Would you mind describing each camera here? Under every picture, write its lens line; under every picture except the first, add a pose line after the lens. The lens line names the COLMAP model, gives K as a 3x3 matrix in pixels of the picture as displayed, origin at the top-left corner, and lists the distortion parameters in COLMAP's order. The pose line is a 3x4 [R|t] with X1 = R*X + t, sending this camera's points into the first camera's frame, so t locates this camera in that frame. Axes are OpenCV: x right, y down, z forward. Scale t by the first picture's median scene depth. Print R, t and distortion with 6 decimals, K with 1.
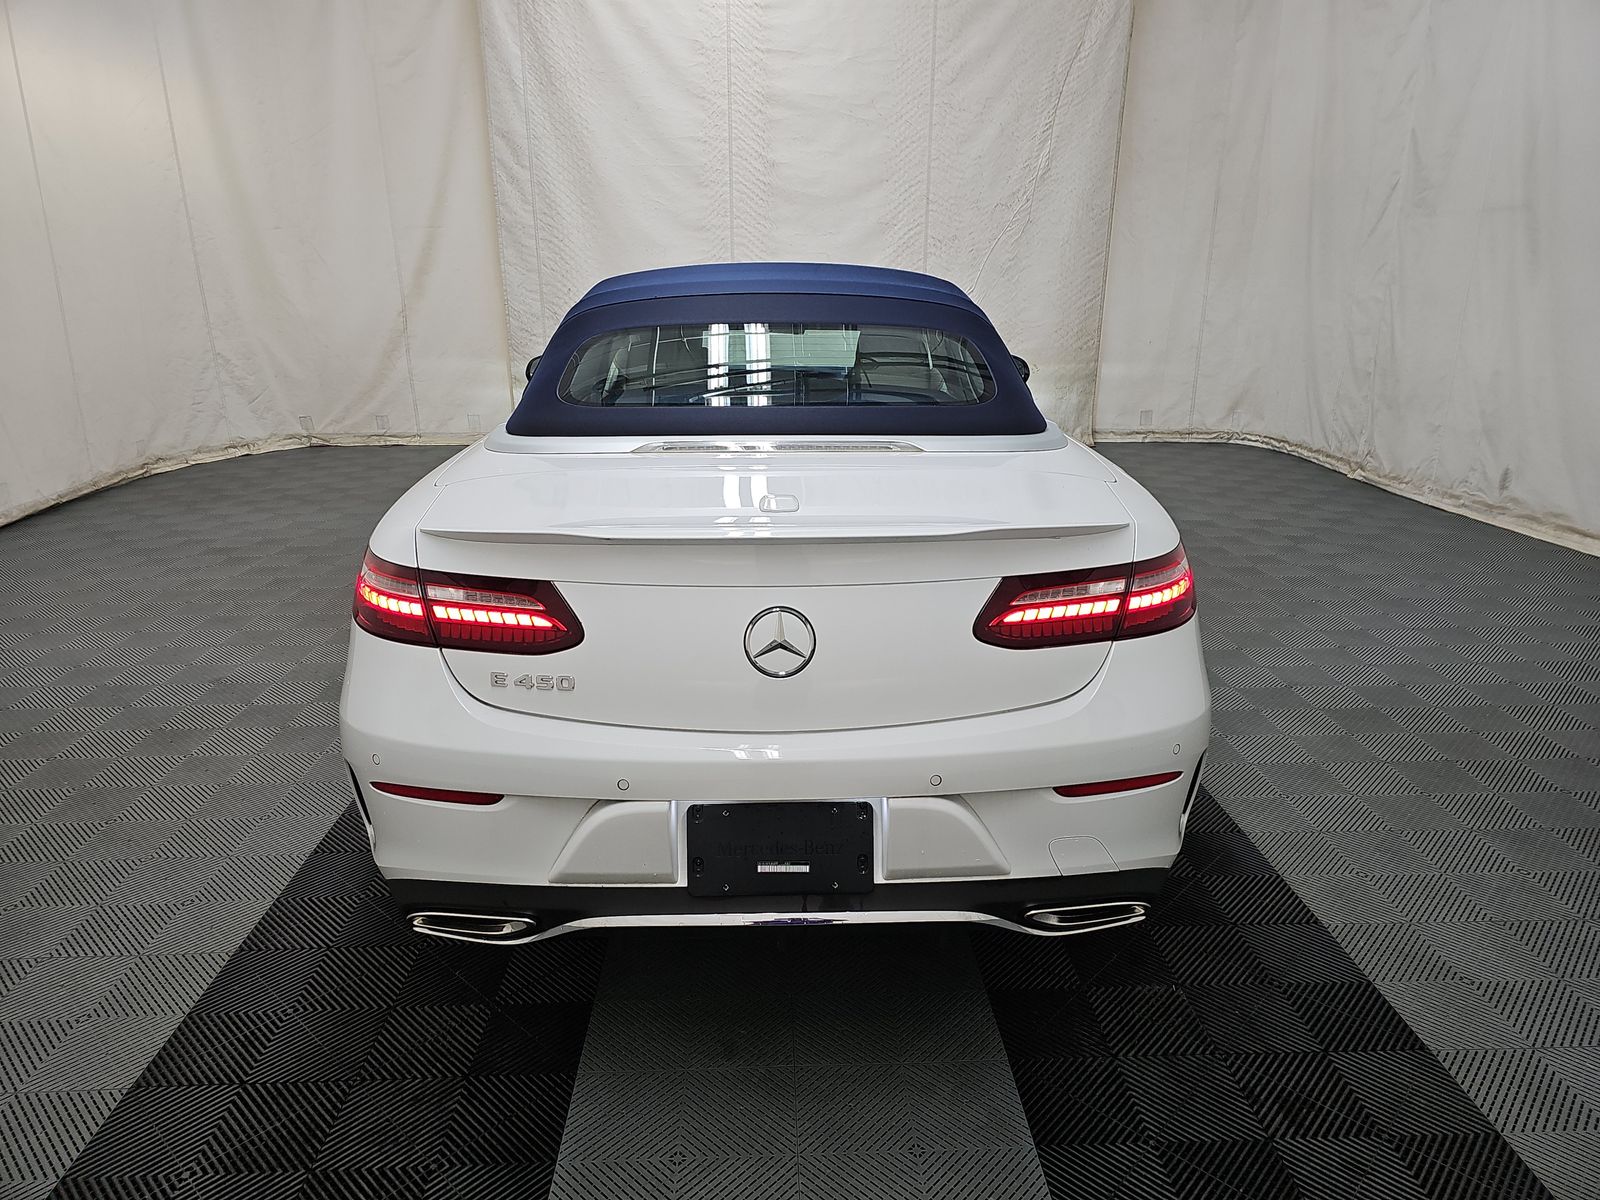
lens RADIAL K [[1068.4, 0, 808.4], [0, 1068.4, 611.0], [0, 0, 1]] dist [0.044200, -0.038840]
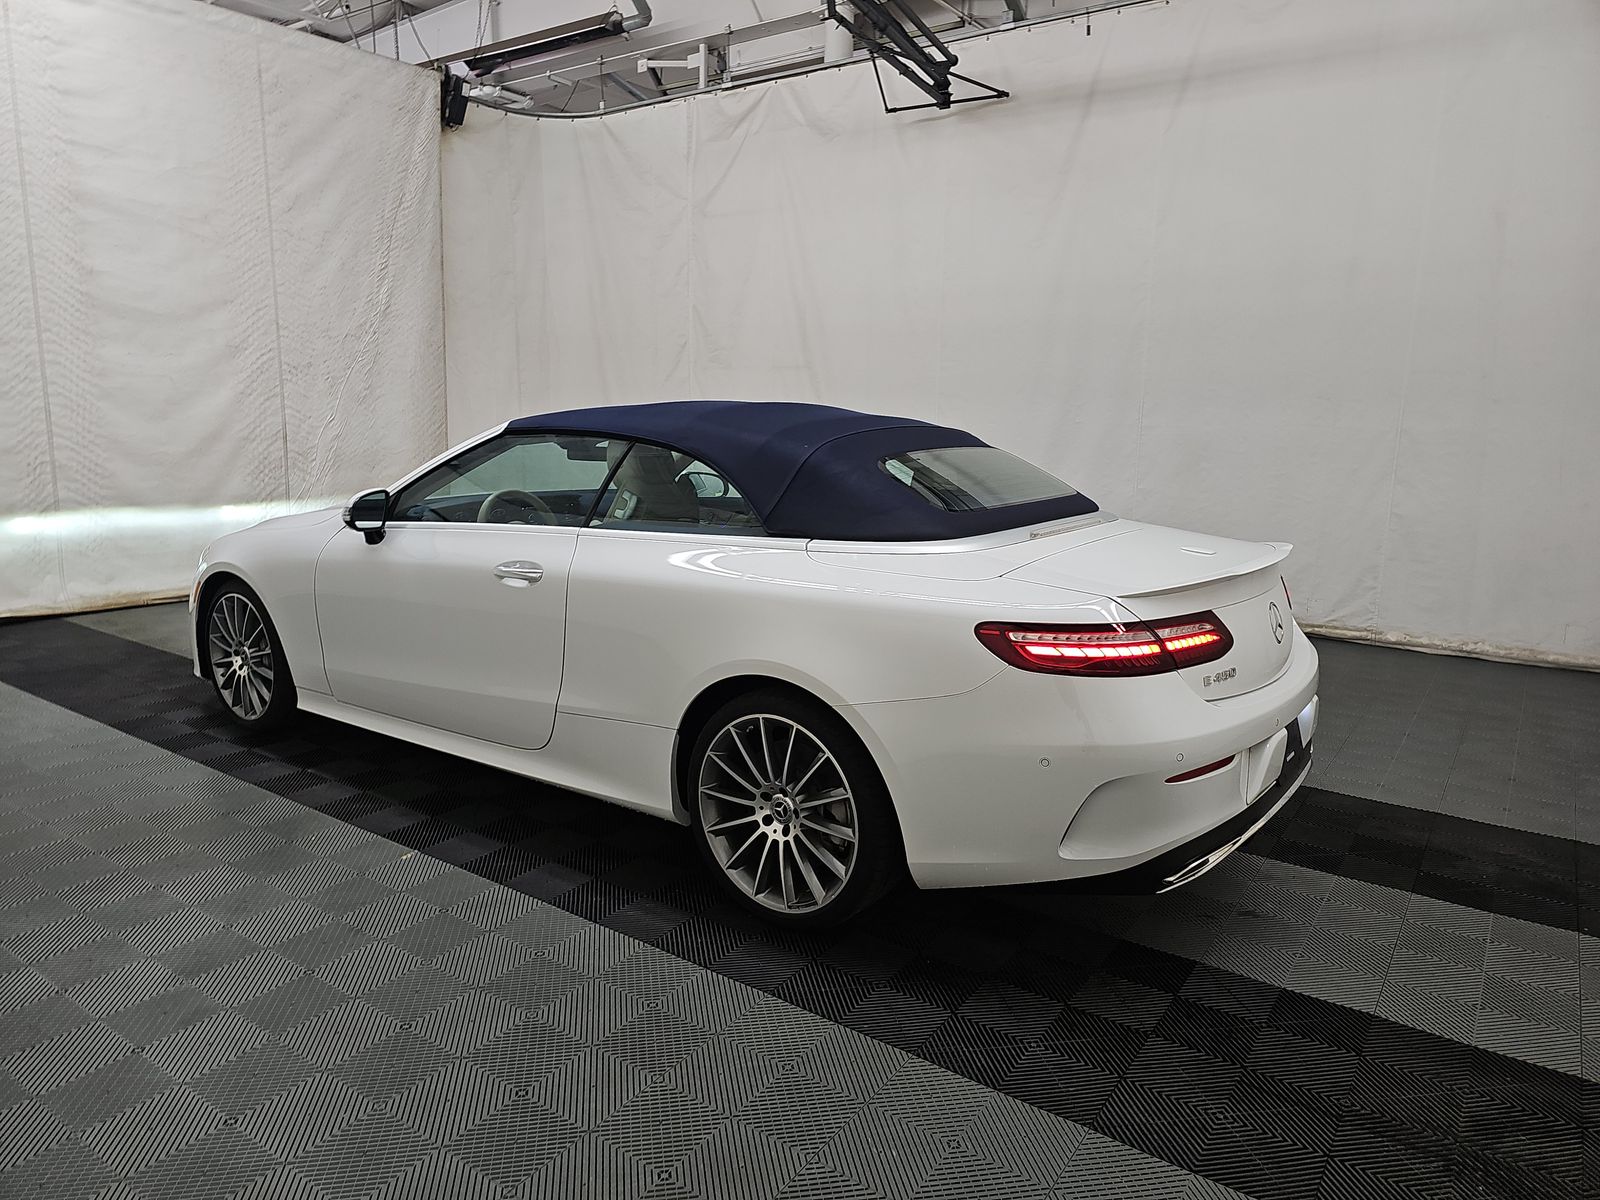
lens RADIAL K [[1068.4, 0, 806.2], [0, 1068.4, 600.7], [0, 0, 1]] dist [0.044200, -0.038840]
pose [[0.604710, -0.136023, 0.784744, -0.396569], [0.228846, 0.973433, -0.007615, -0.035630], [-0.762860, 0.184190, 0.619773, 0.108919]]
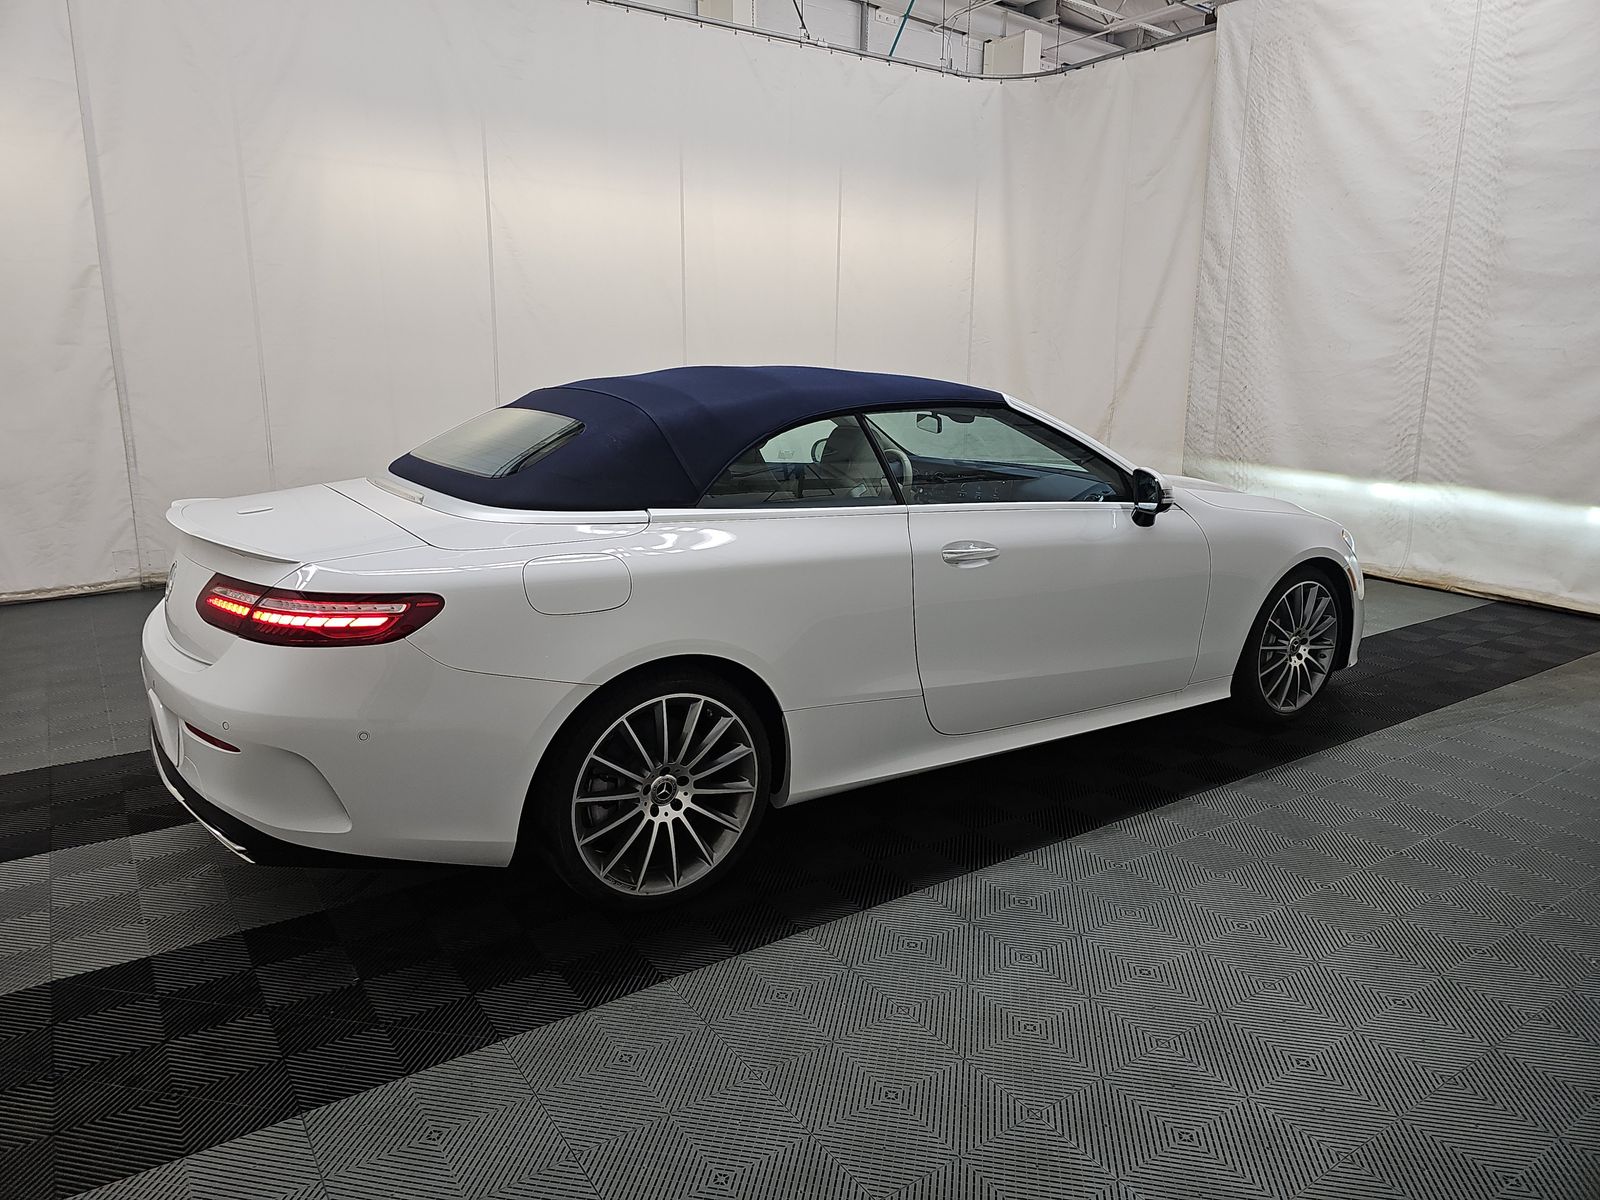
lens RADIAL K [[1068.4, 0, 779.3], [0, 1068.4, 577.1], [0, 0, 1]] dist [0.044200, -0.038840]
pose [[0.517588, 0.176867, -0.837150, 0.410581], [-0.268353, 0.962592, 0.037453, -0.064870], [0.812459, 0.205267, 0.545689, 0.185742]]
